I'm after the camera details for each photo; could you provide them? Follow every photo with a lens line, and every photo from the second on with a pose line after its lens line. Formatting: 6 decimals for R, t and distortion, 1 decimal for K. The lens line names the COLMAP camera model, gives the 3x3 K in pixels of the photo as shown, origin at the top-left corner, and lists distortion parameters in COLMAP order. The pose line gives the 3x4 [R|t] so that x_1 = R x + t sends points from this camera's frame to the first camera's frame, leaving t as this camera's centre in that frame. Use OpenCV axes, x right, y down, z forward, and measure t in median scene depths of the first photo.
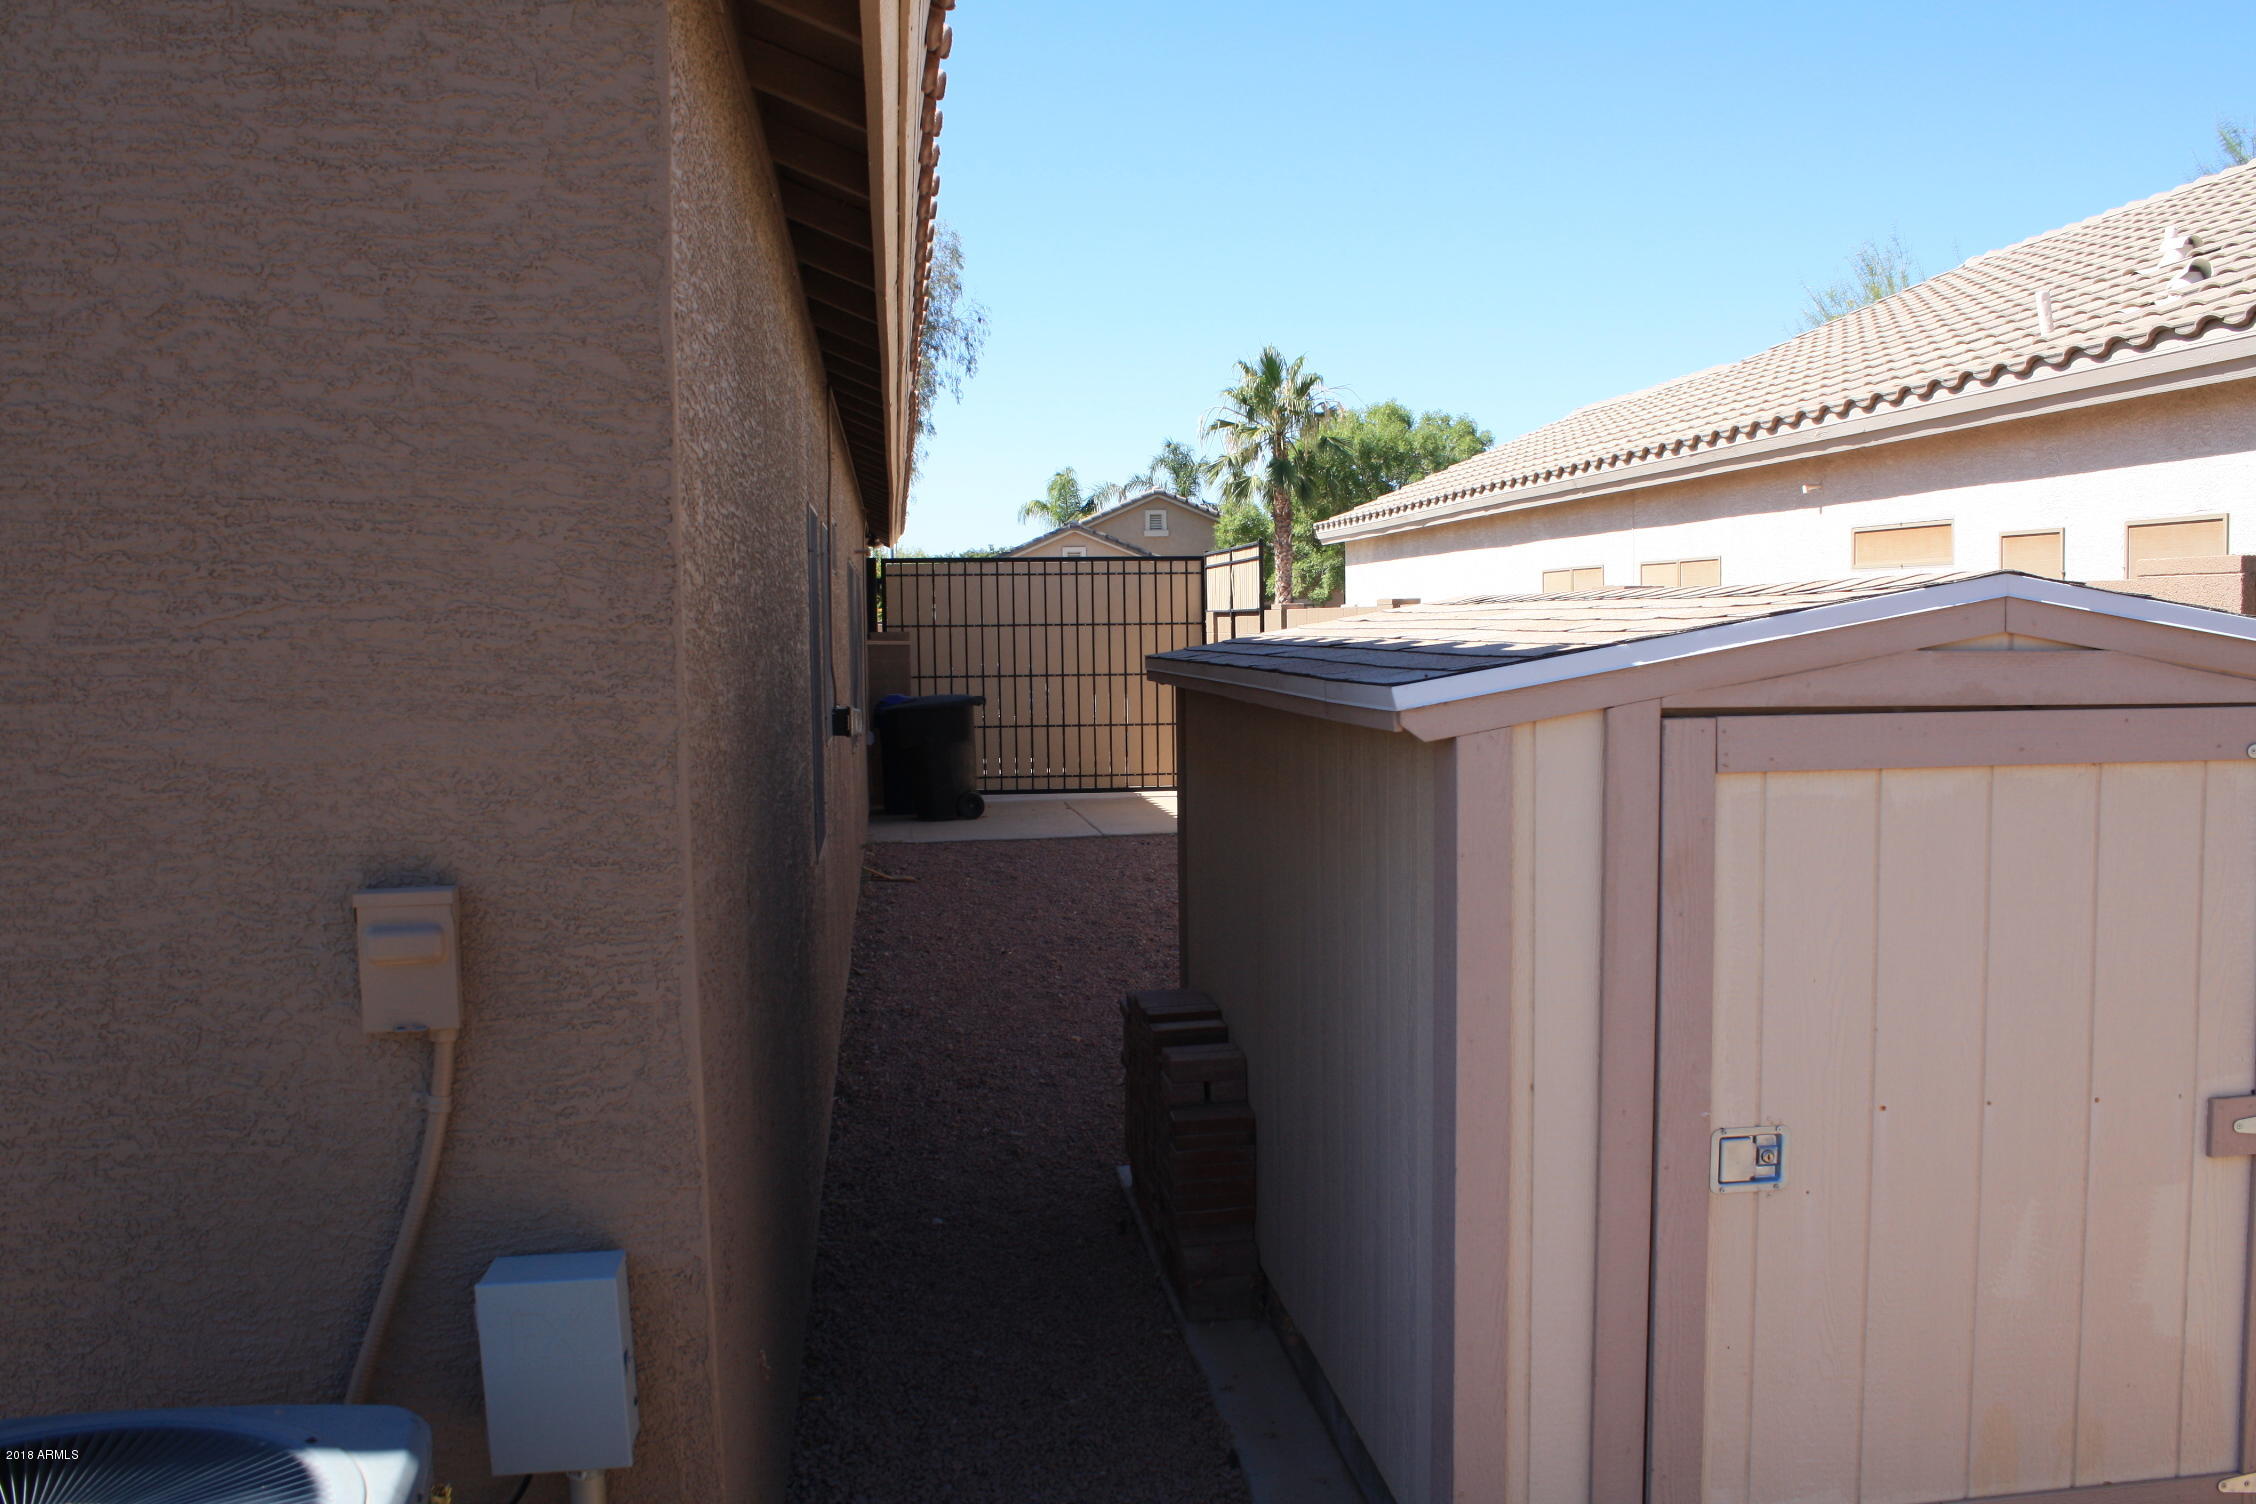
lens RADIAL K [[1882.6, 0, 1128.6], [0, 1882.6, 790.6], [0, 0, 1]] dist [-0.142655, 0.001567]
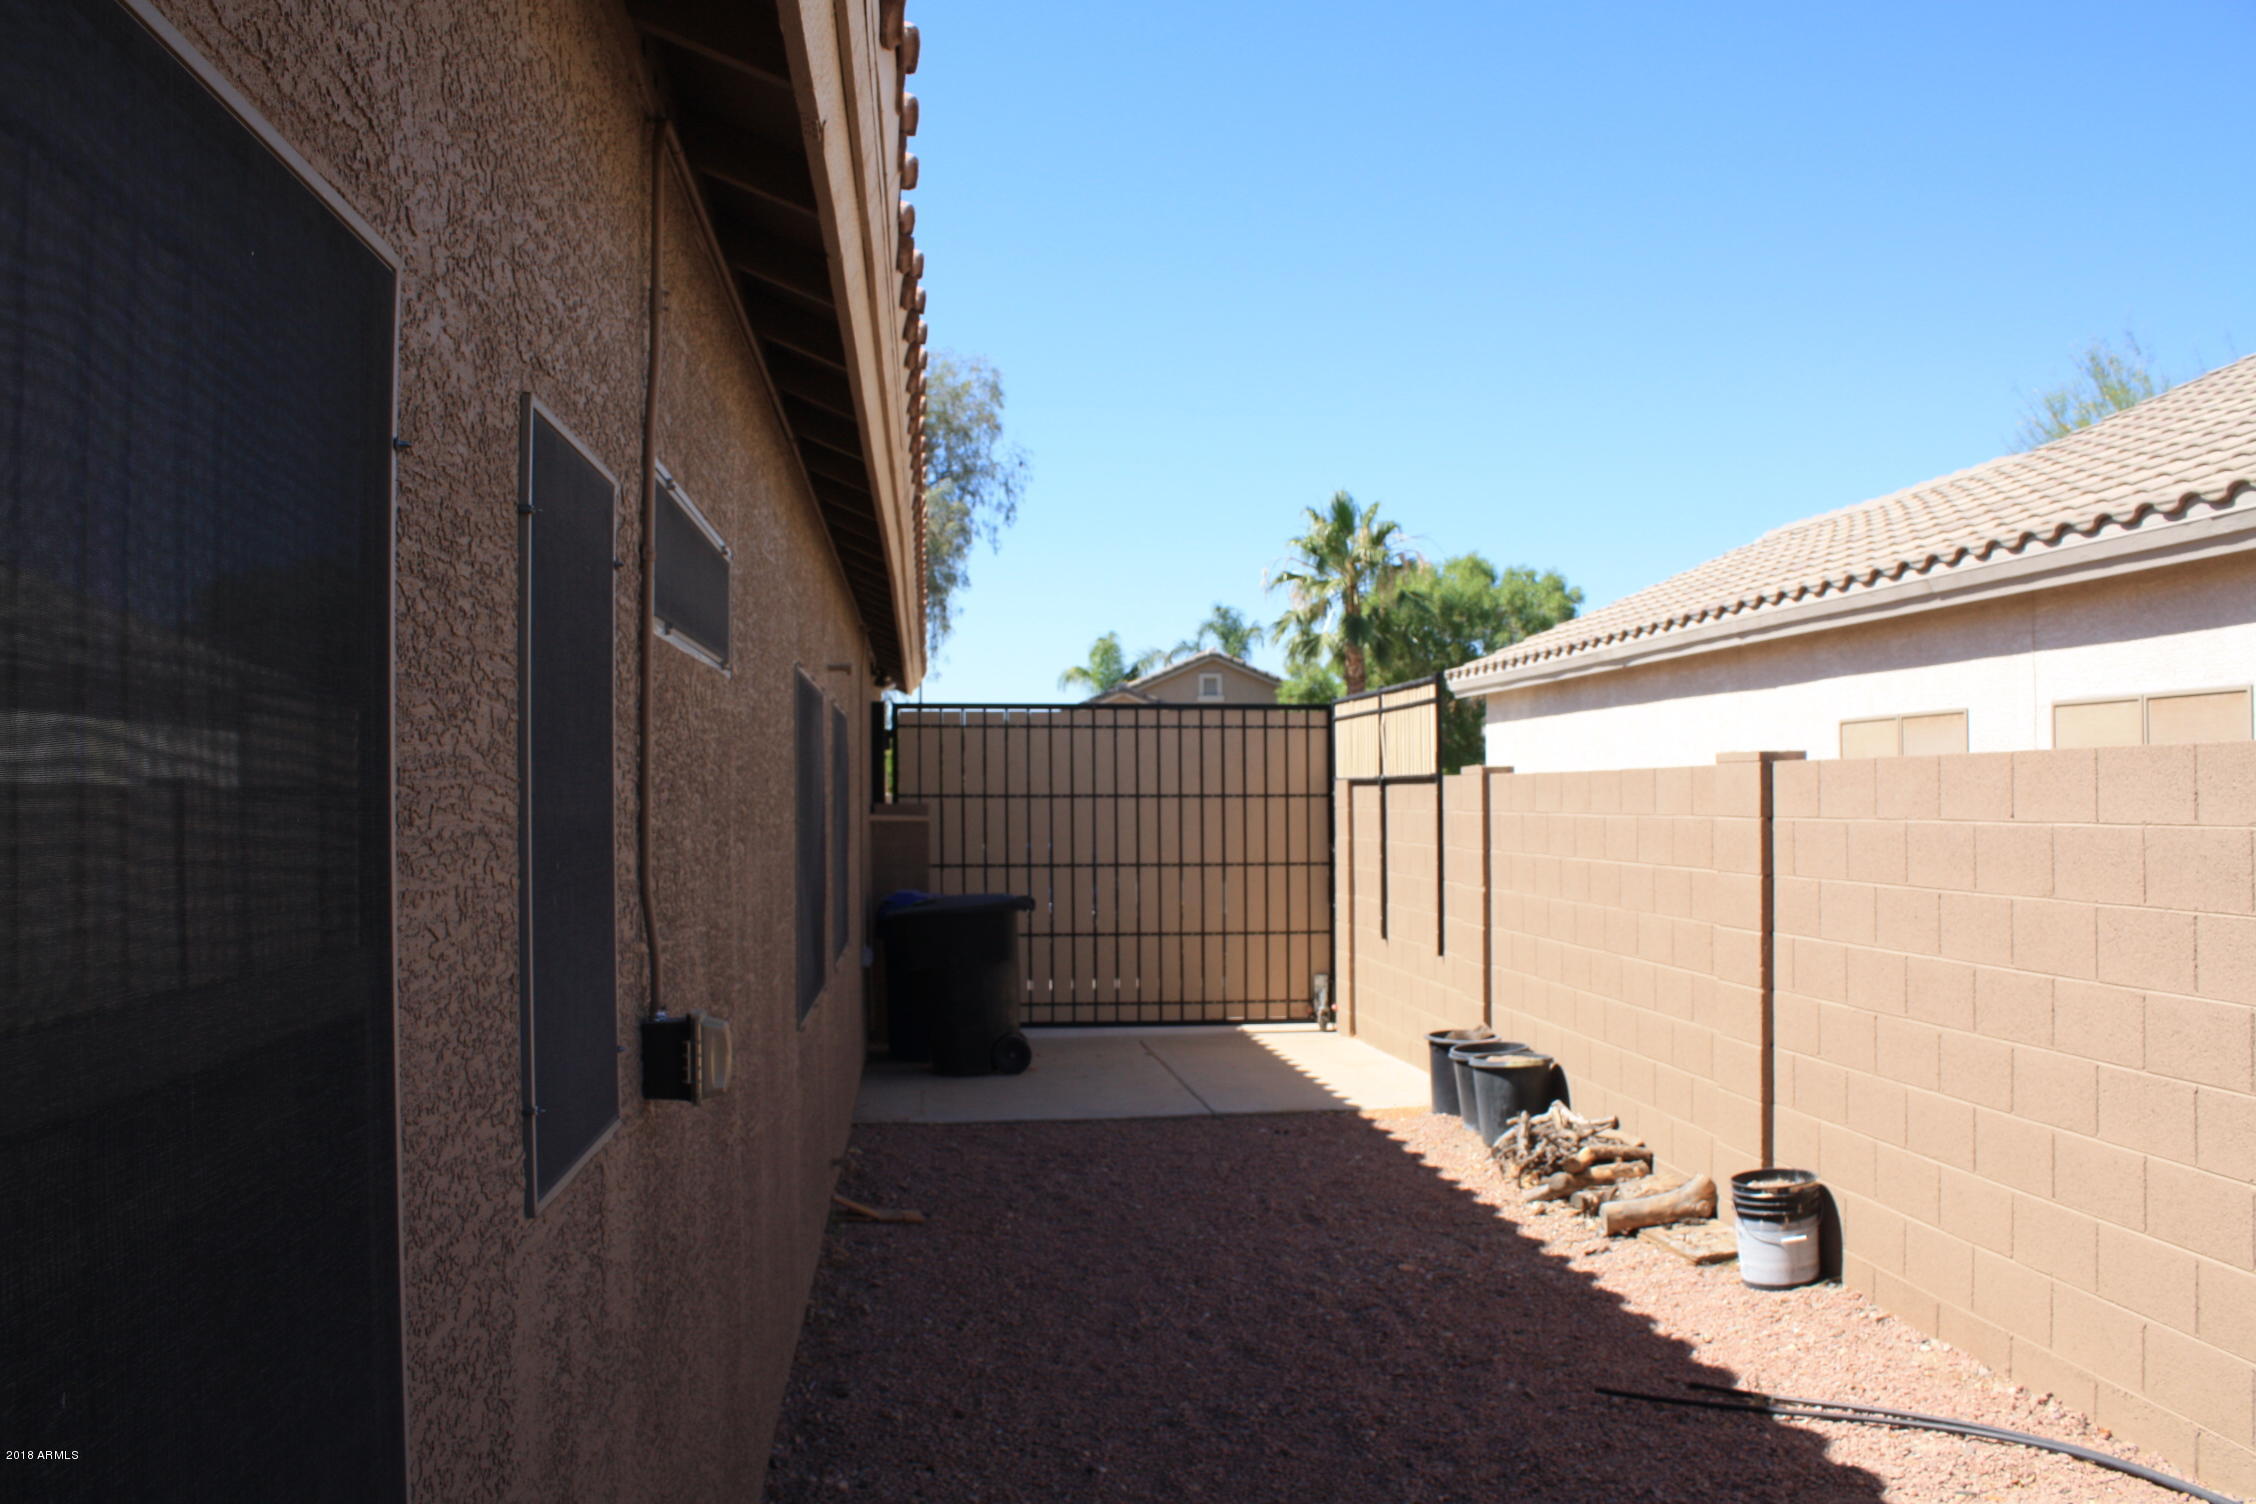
lens RADIAL K [[1882.6, 0, 1128.6], [0, 1882.6, 790.6], [0, 0, 1]] dist [-0.142655, 0.001567]
pose [[0.999818, 0.006925, -0.017750, -0.010499], [-0.008535, 0.995694, -0.092302, -0.009156], [0.017035, 0.092437, 0.995573, 0.109359]]
